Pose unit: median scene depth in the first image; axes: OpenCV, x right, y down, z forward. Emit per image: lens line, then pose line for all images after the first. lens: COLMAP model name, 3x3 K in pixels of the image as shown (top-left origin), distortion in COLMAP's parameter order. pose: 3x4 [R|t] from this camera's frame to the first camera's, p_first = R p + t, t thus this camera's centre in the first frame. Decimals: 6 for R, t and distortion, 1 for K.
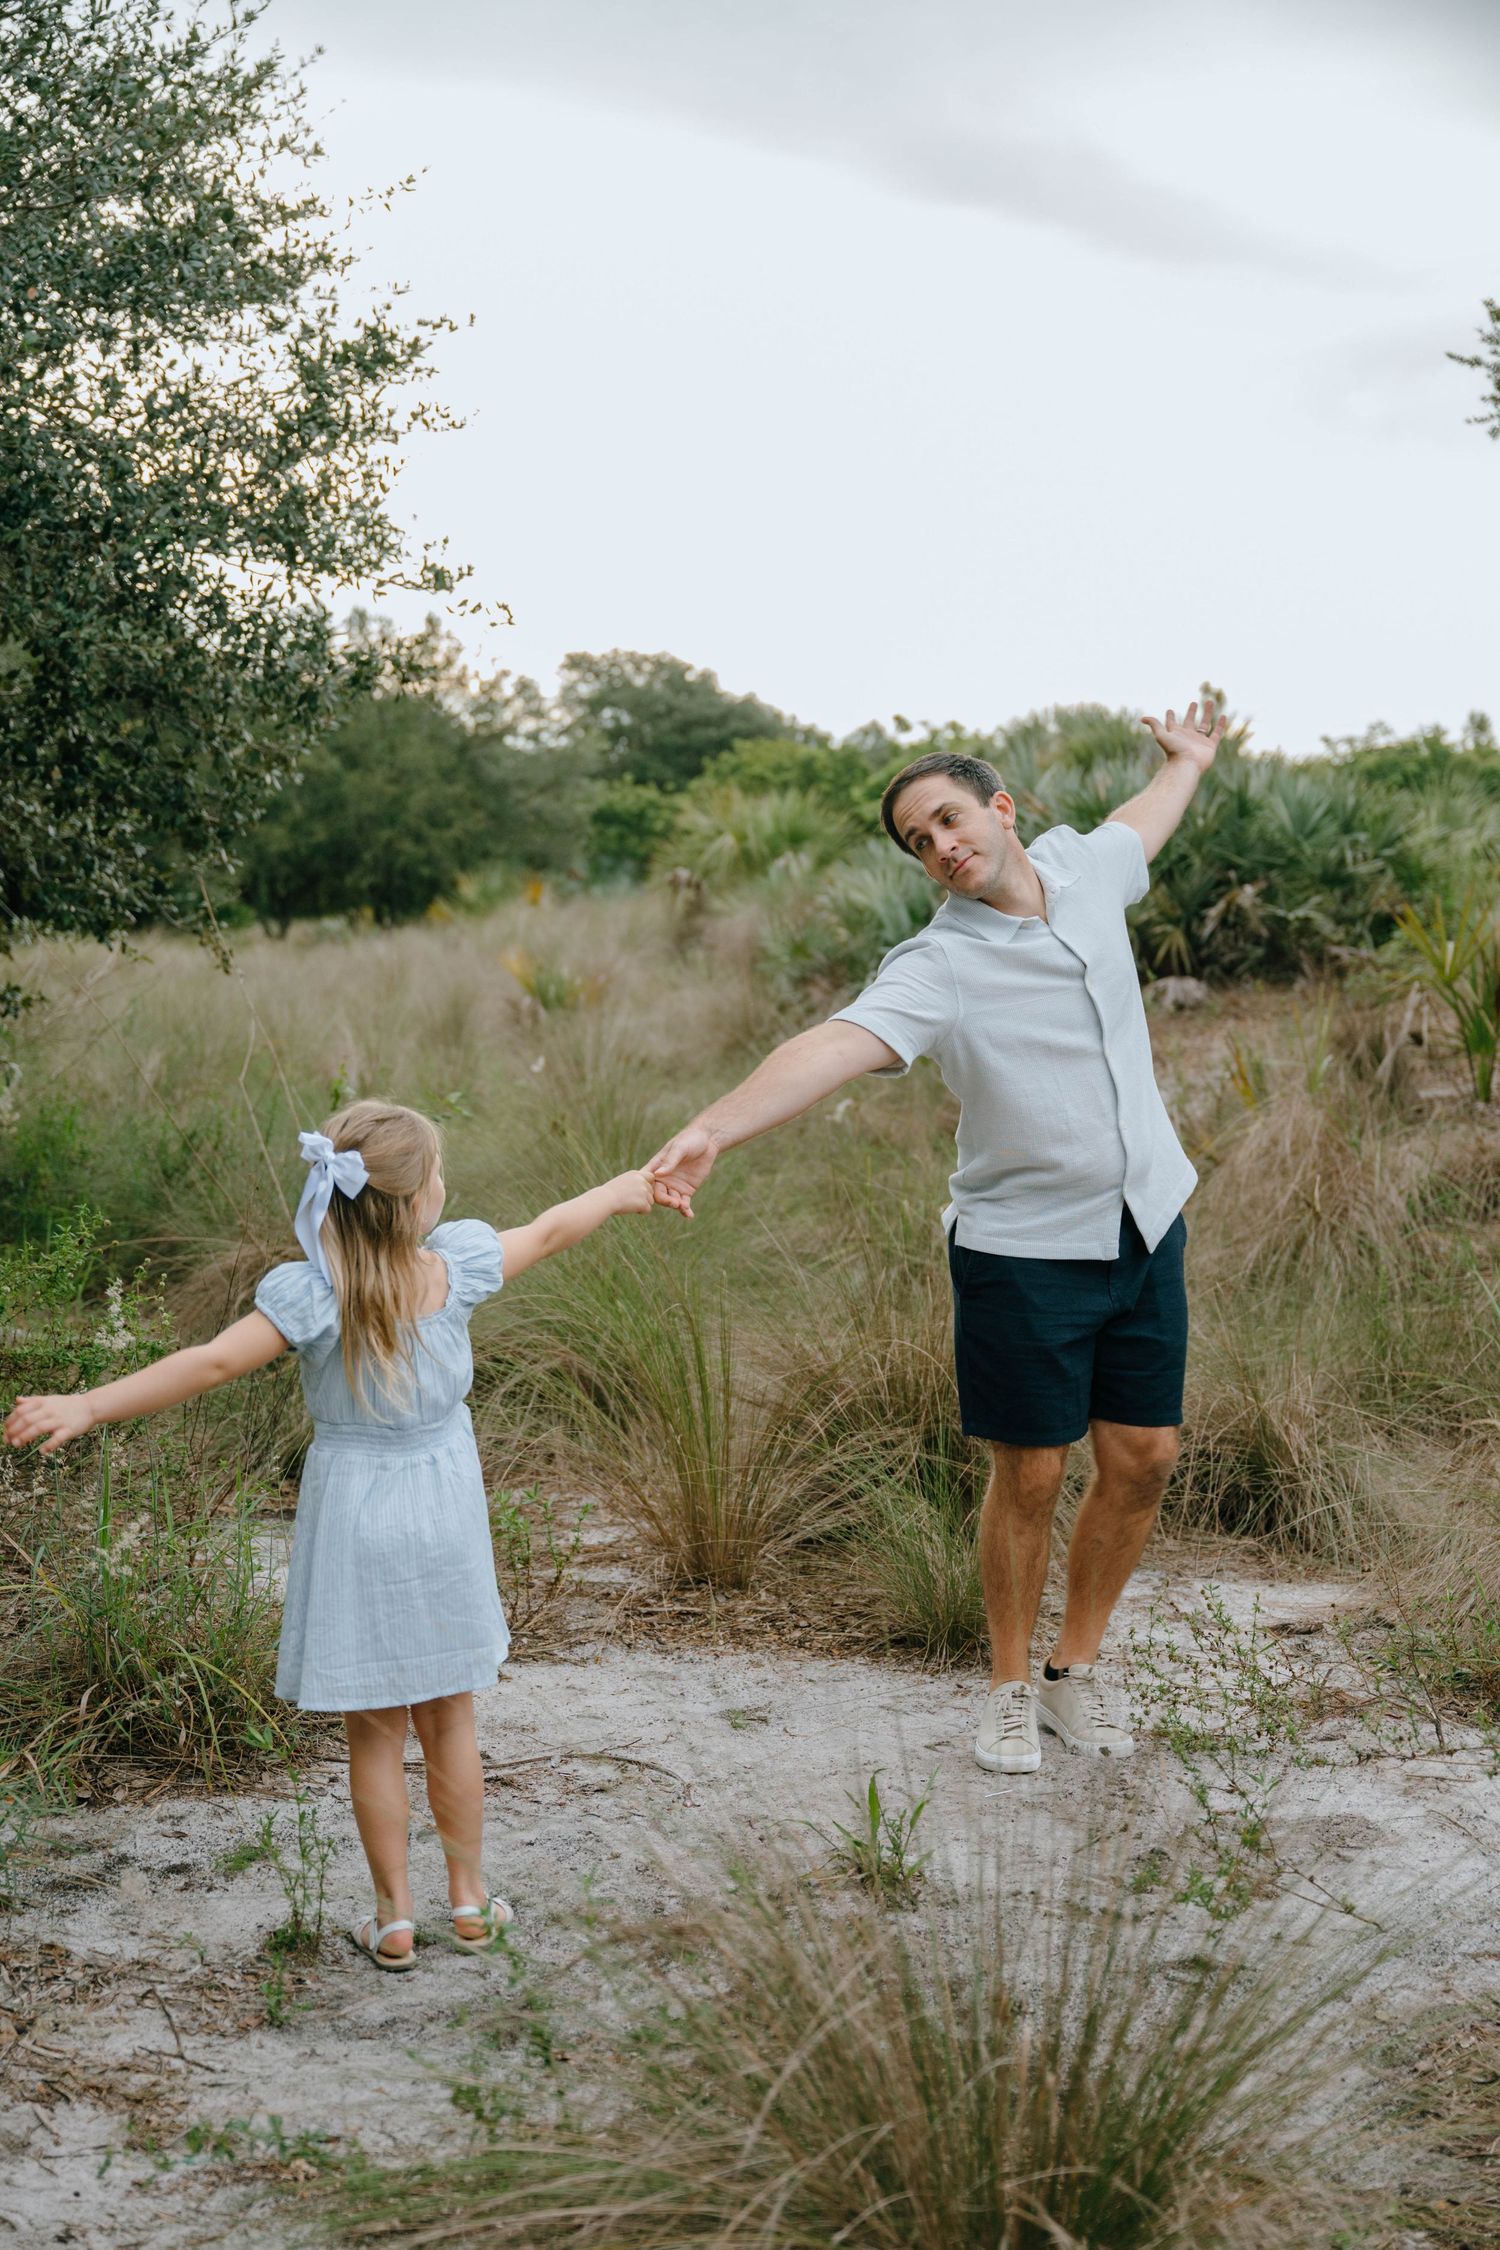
lens RADIAL K [[2978.9, 0, 774.6], [0, 2978.9, 1137.6], [0, 0, 1]] dist [0.011848, 0.000000]
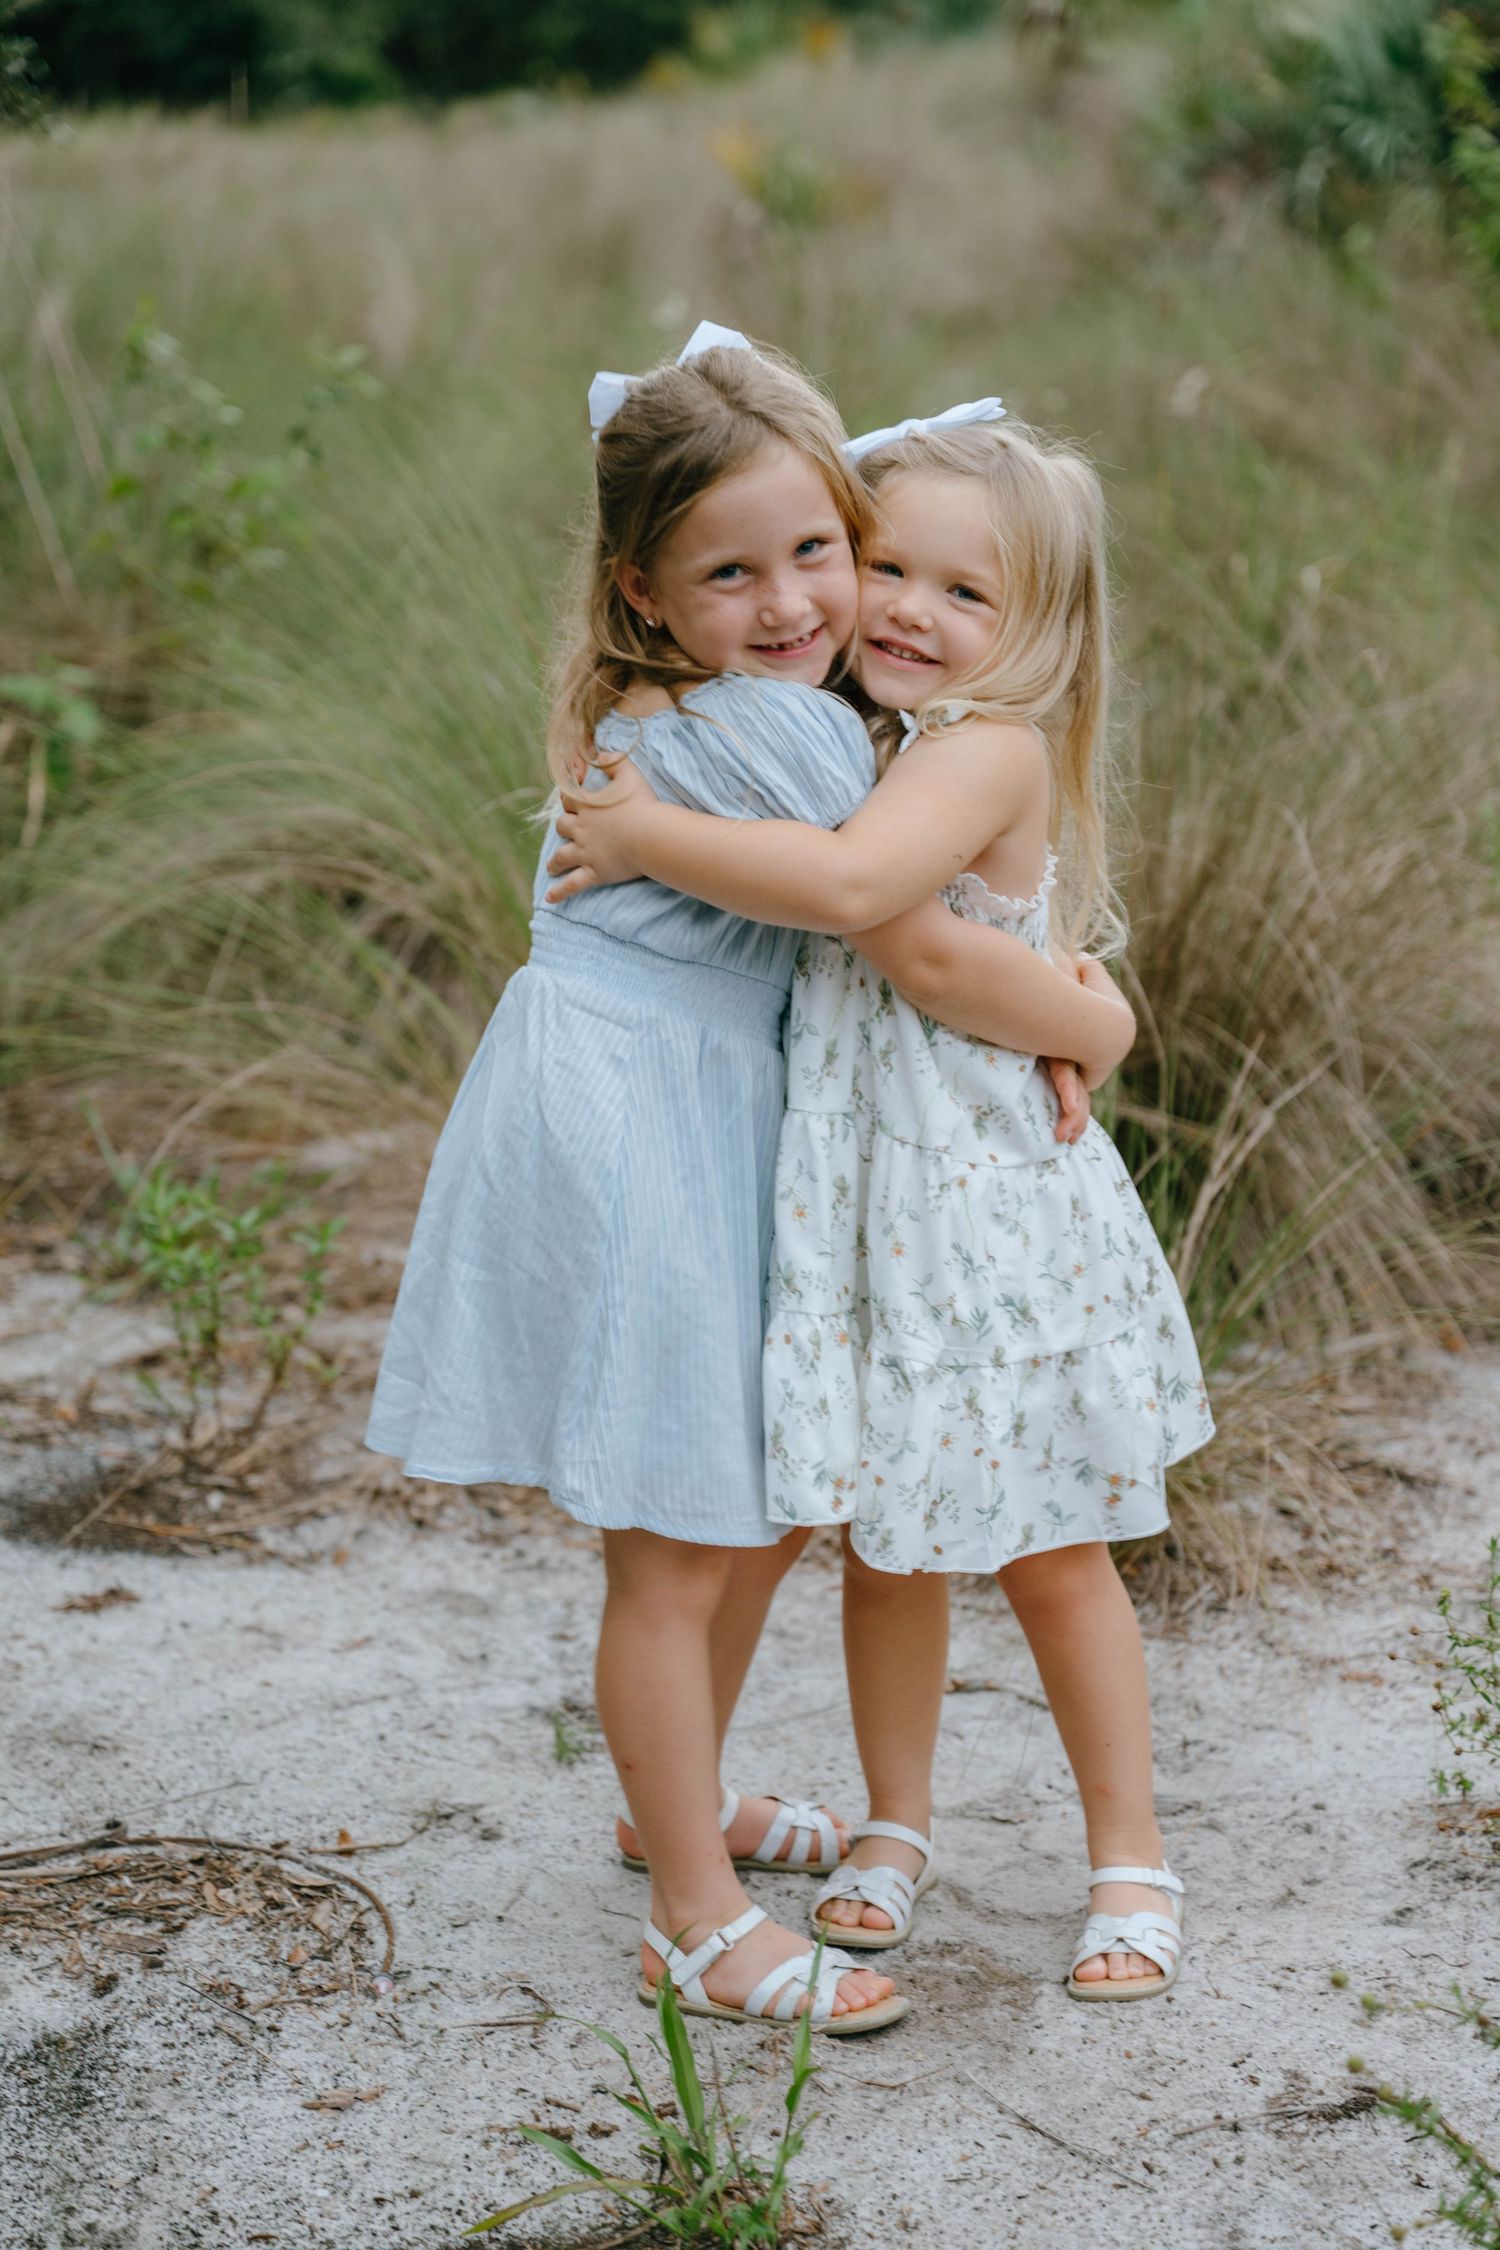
lens RADIAL K [[4443.7, 0, 752.2], [0, 4443.7, 1116.4], [0, 0, 1]] dist [-0.007621, 0.000000]
pose [[0.992960, 0.018486, -0.116997, 0.049304], [-0.000898, 0.988893, 0.148625, 0.002113], [0.118445, -0.147473, 0.981948, 0.195024]]
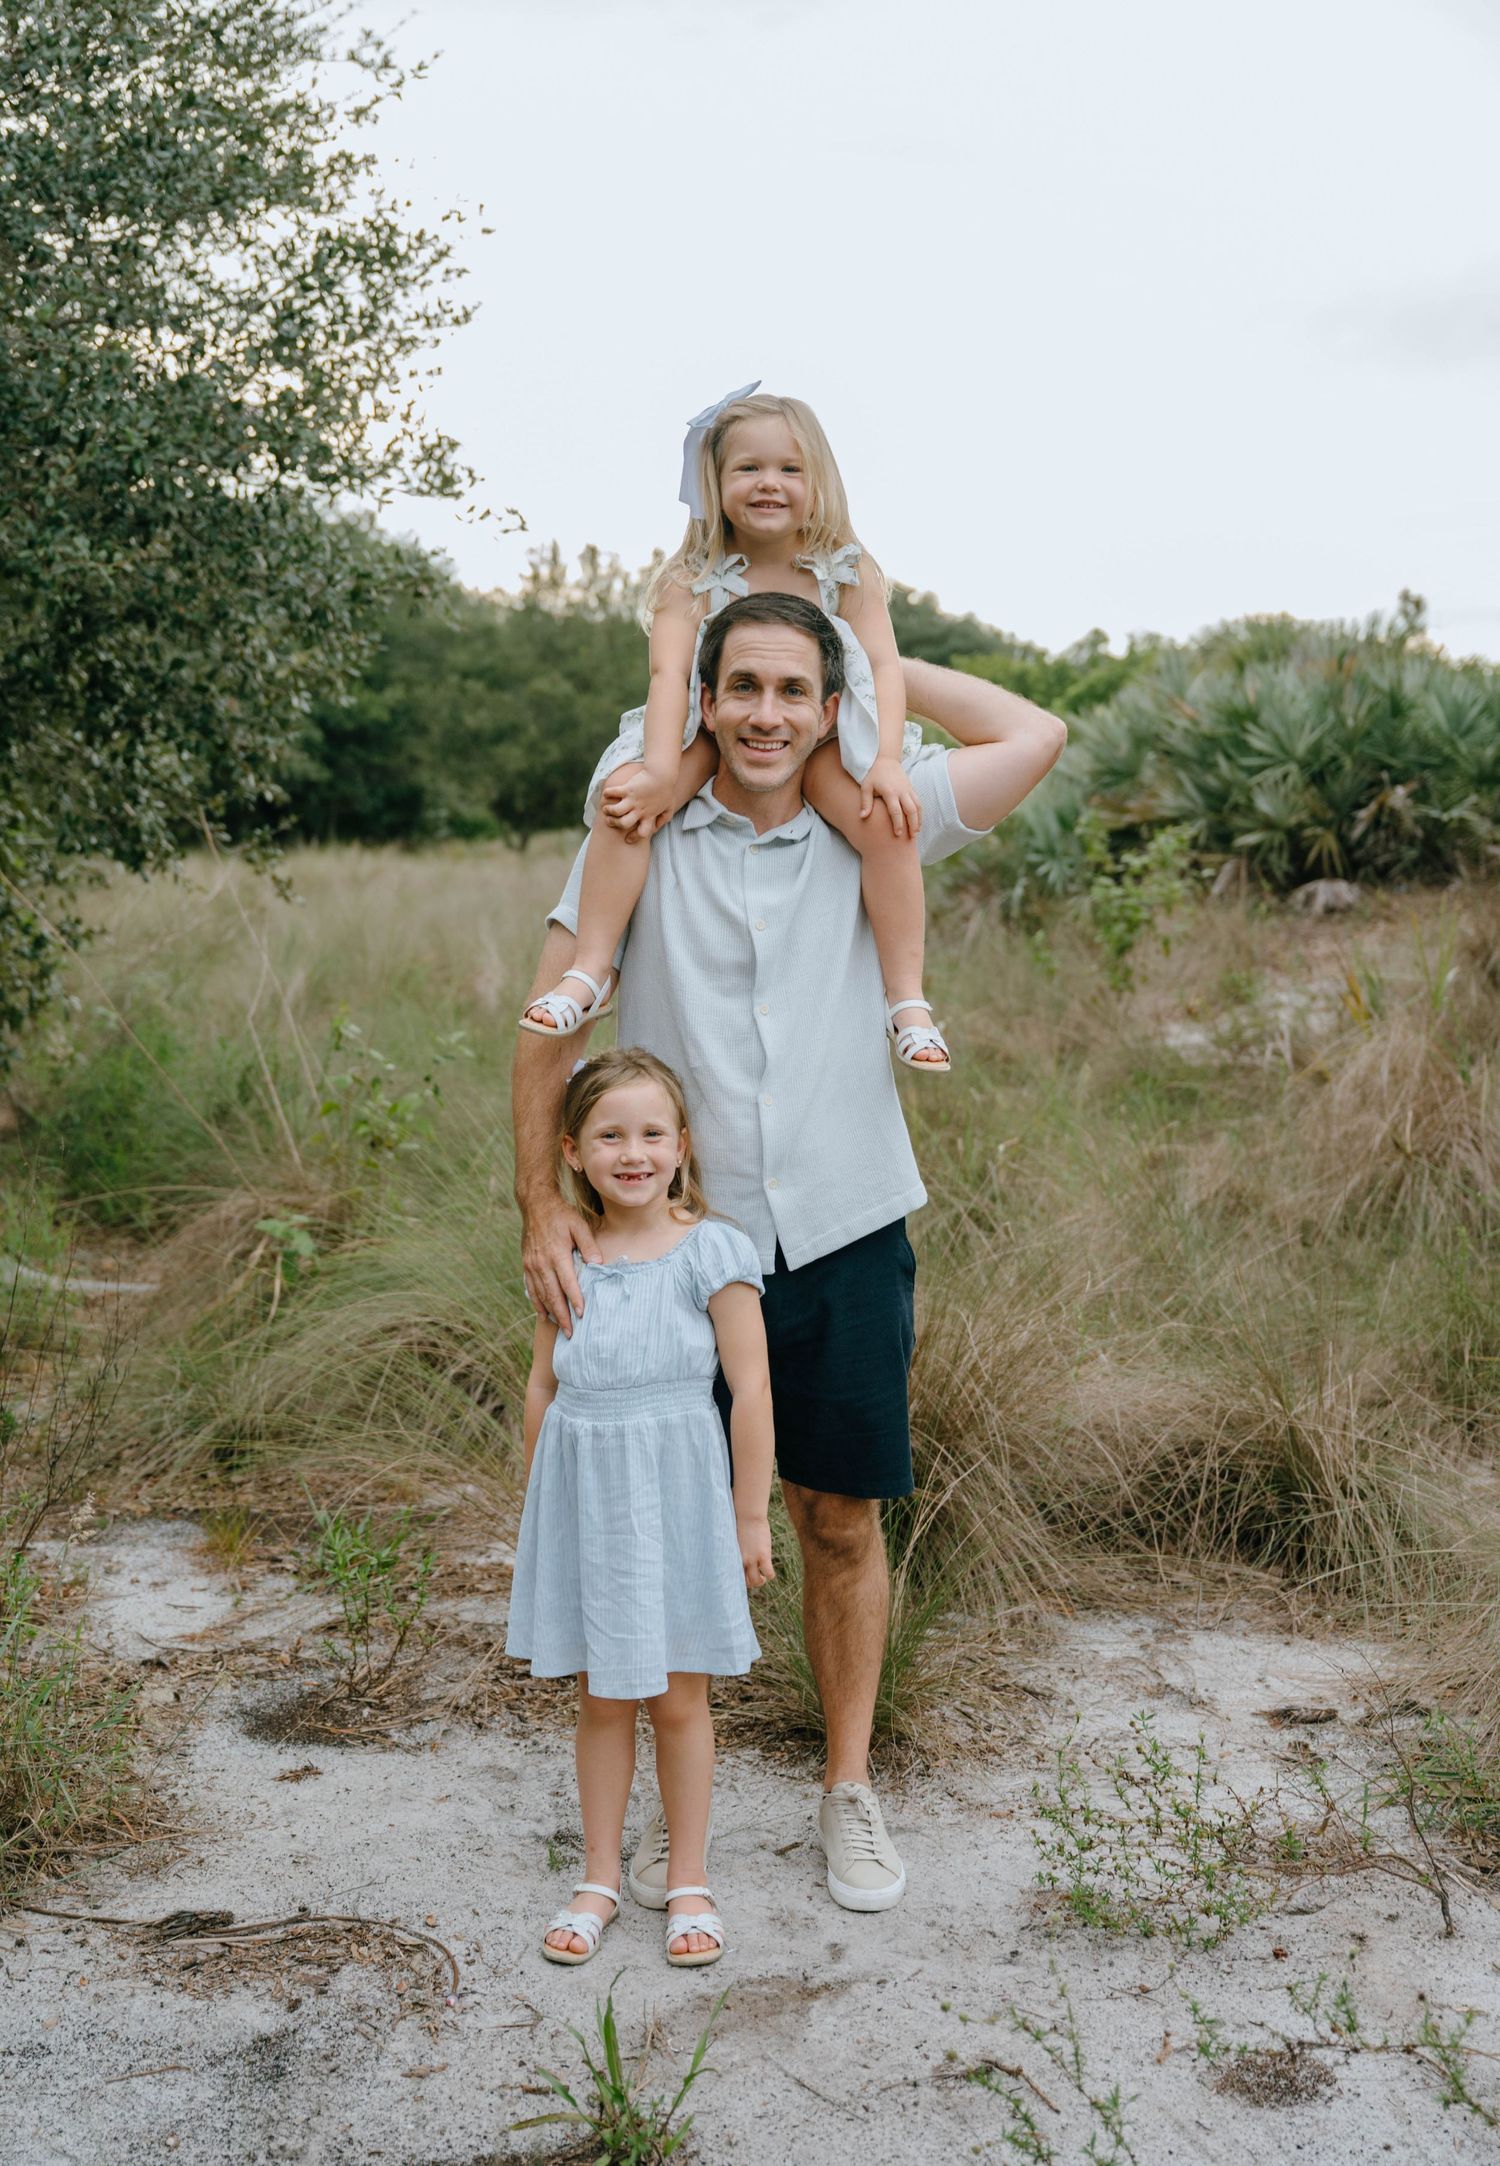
lens RADIAL K [[2661.2, 0, 695.8], [0, 2661.2, 1017.0], [0, 0, 1]] dist [0.012918, 0.000000]
pose [[0.992042, -0.009196, -0.125571, 0.063168], [0.009170, 0.999958, -0.000788, -0.016033], [0.125573, -0.000370, 0.992084, 0.157121]]
